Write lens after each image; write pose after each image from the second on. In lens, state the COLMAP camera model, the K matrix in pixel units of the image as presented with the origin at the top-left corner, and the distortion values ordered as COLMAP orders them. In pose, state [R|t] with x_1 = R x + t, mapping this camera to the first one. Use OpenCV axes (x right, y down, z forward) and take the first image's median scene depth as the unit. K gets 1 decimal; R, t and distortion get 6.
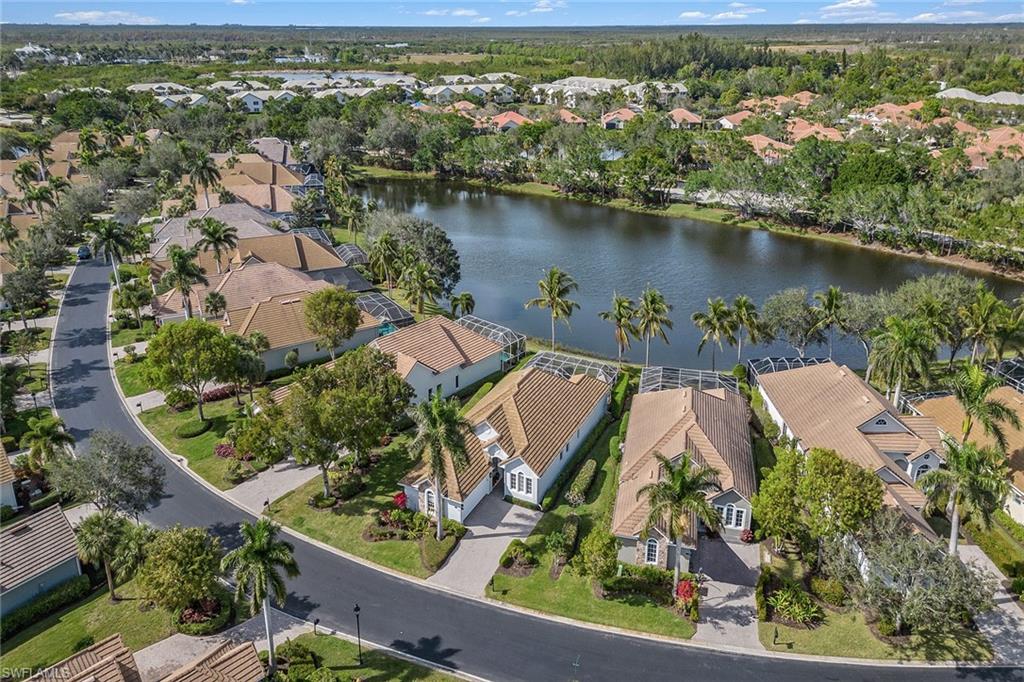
lens RADIAL K [[718.8, 0, 503.5], [0, 718.8, 342.7], [0, 0, 1]] dist [0.090195, -0.093270]
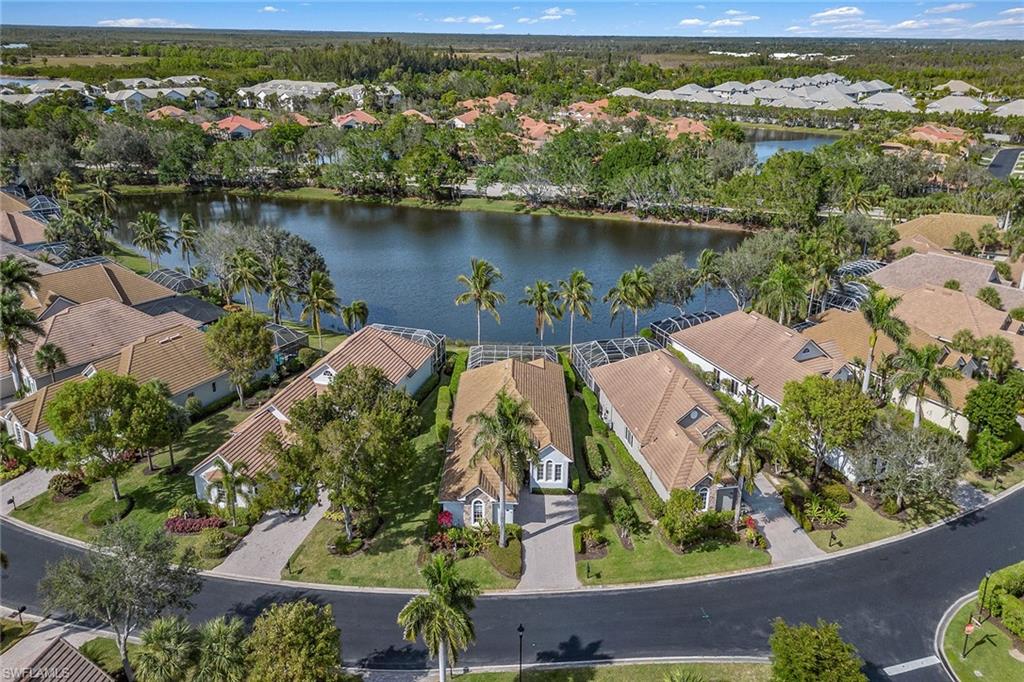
lens RADIAL K [[718.8, 0, 503.5], [0, 718.8, 342.7], [0, 0, 1]] dist [0.090195, -0.093270]
pose [[0.897926, -0.160136, 0.409982, -0.181721], [0.163657, 0.986155, 0.026750, -0.007757], [-0.408590, 0.043078, 0.911701, 0.049666]]
